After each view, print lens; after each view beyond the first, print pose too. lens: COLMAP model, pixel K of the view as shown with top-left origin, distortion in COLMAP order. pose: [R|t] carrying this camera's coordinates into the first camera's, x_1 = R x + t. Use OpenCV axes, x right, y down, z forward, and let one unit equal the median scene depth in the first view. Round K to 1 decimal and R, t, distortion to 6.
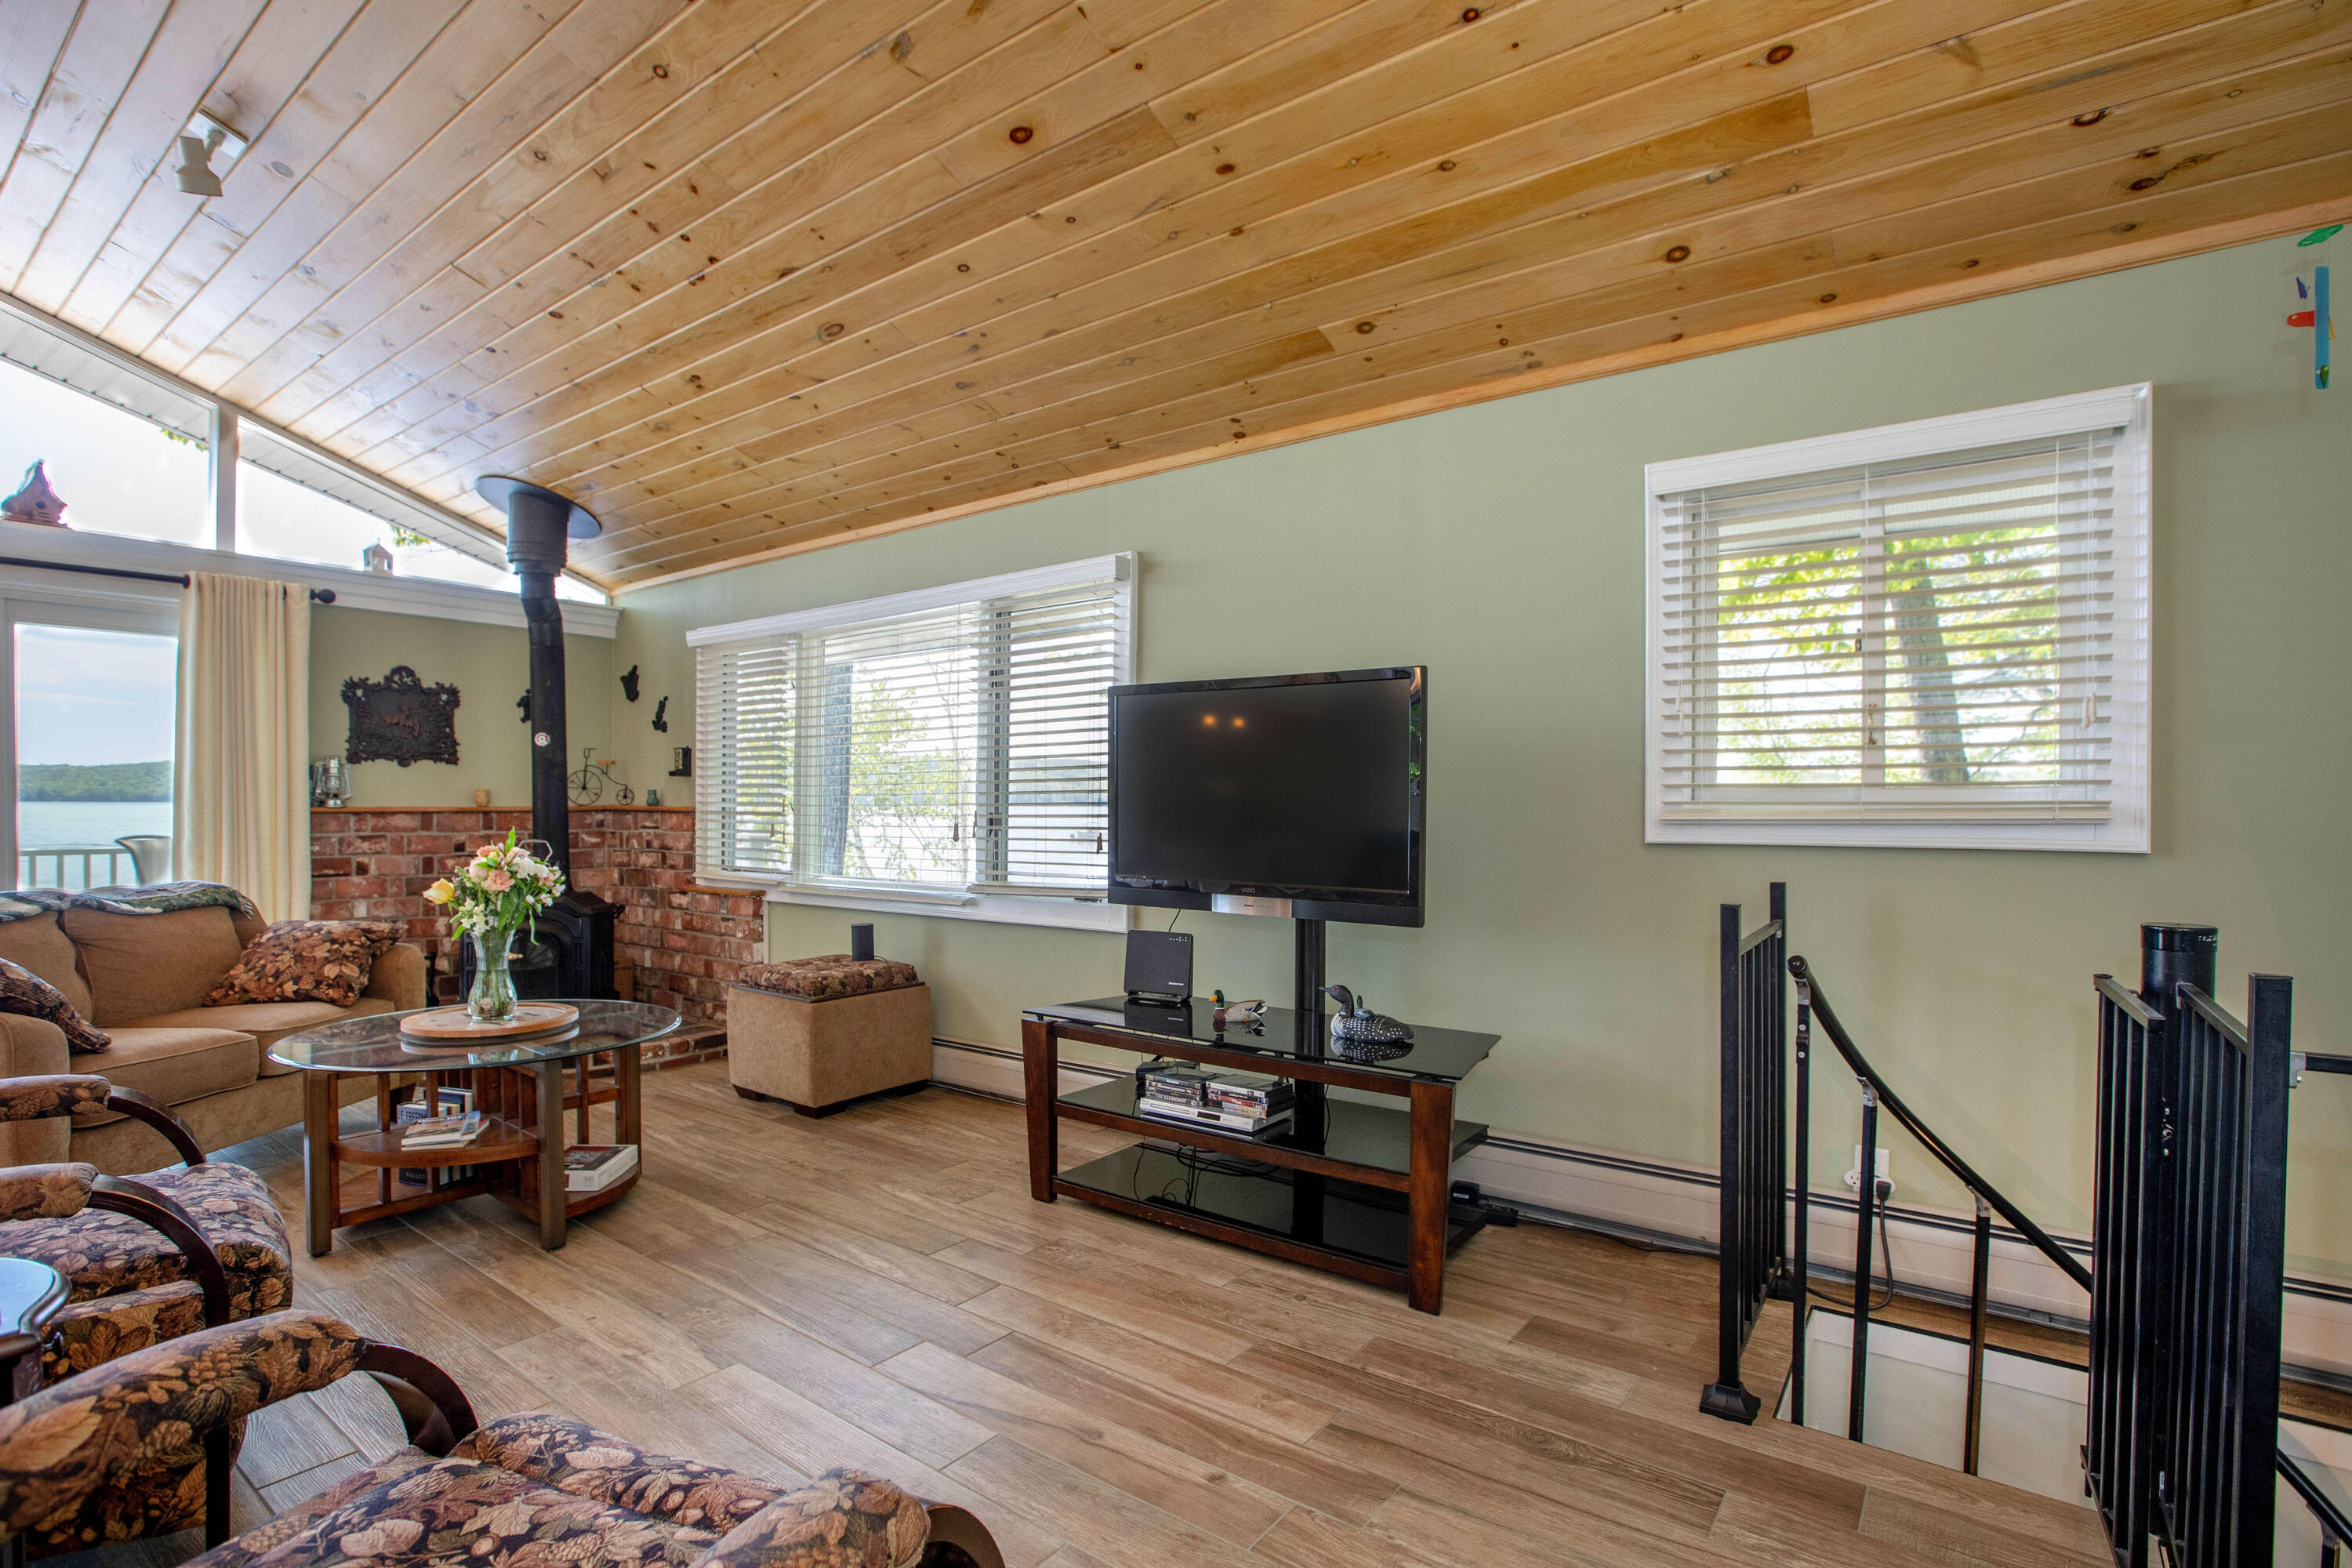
lens RADIAL K [[1098.2, 0, 1179.2], [0, 1098.2, 789.5], [0, 0, 1]] dist [-0.018100, 0.000417]
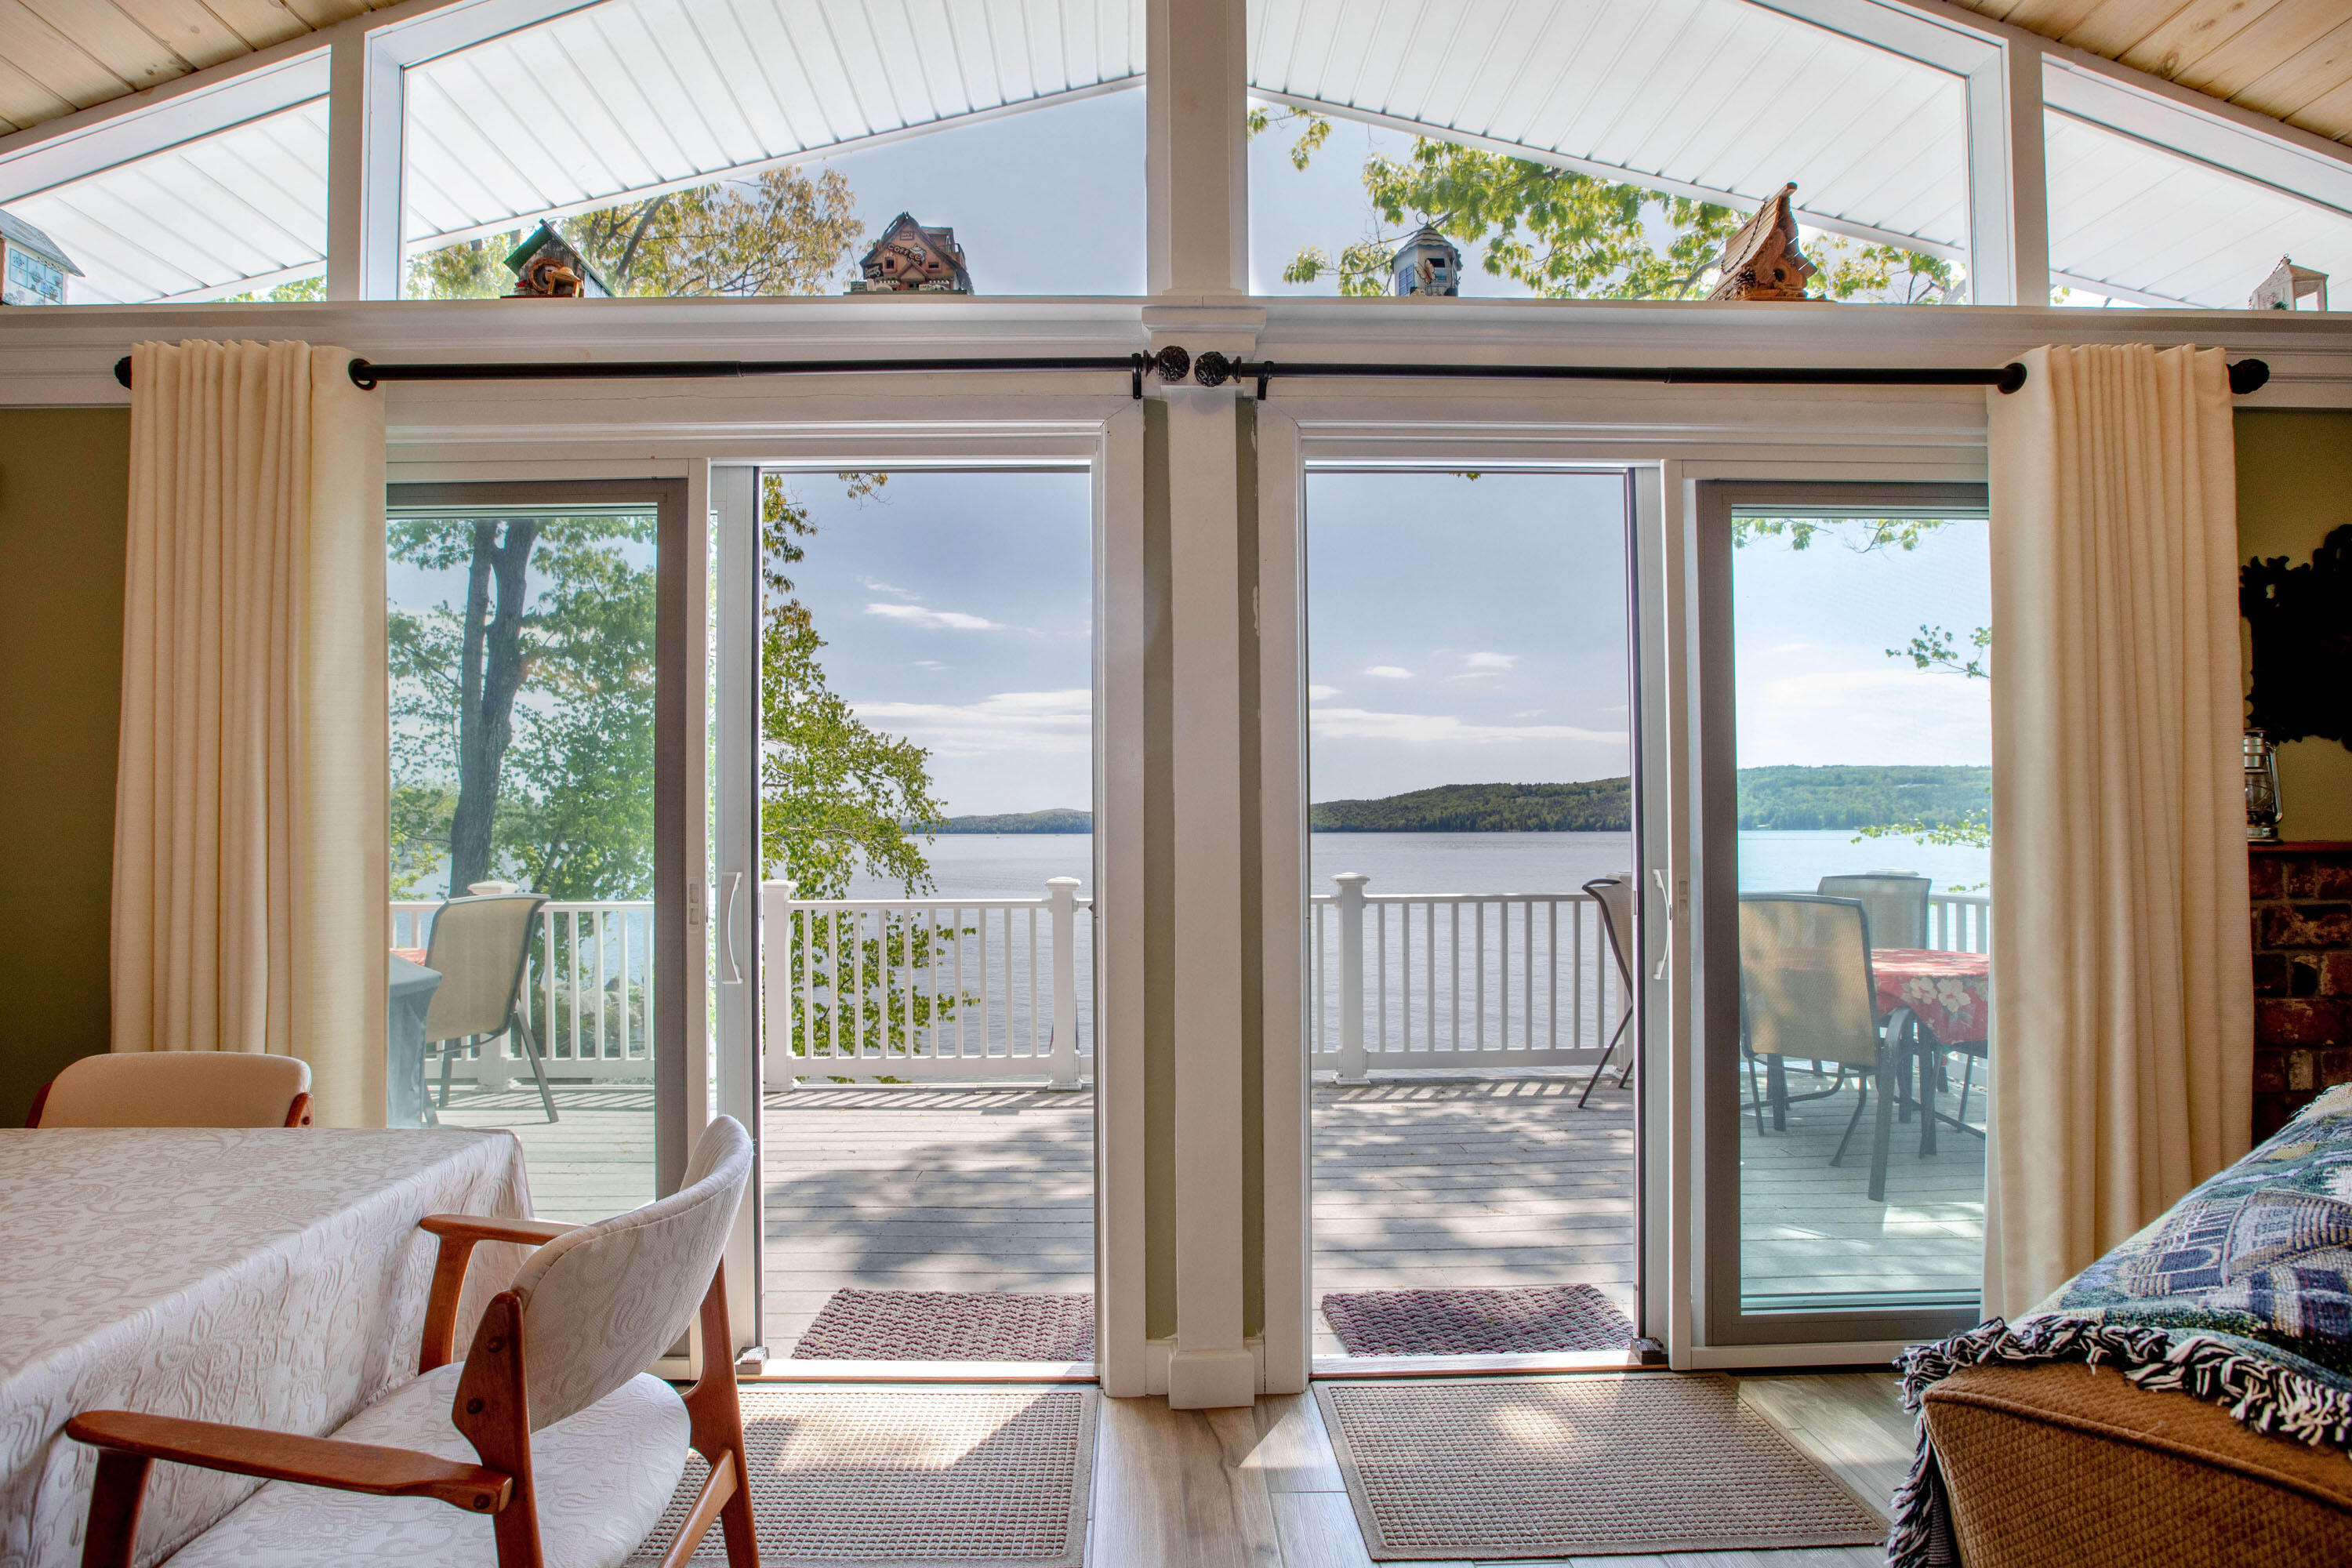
lens RADIAL K [[1098.2, 0, 1168.4], [0, 1098.2, 797.6], [0, 0, 1]] dist [-0.018100, 0.000417]
pose [[0.621870, -0.027244, -0.782647, -0.693546], [0.011834, 0.999607, -0.025394, 0.003547], [0.783031, 0.006530, 0.621948, 0.359215]]
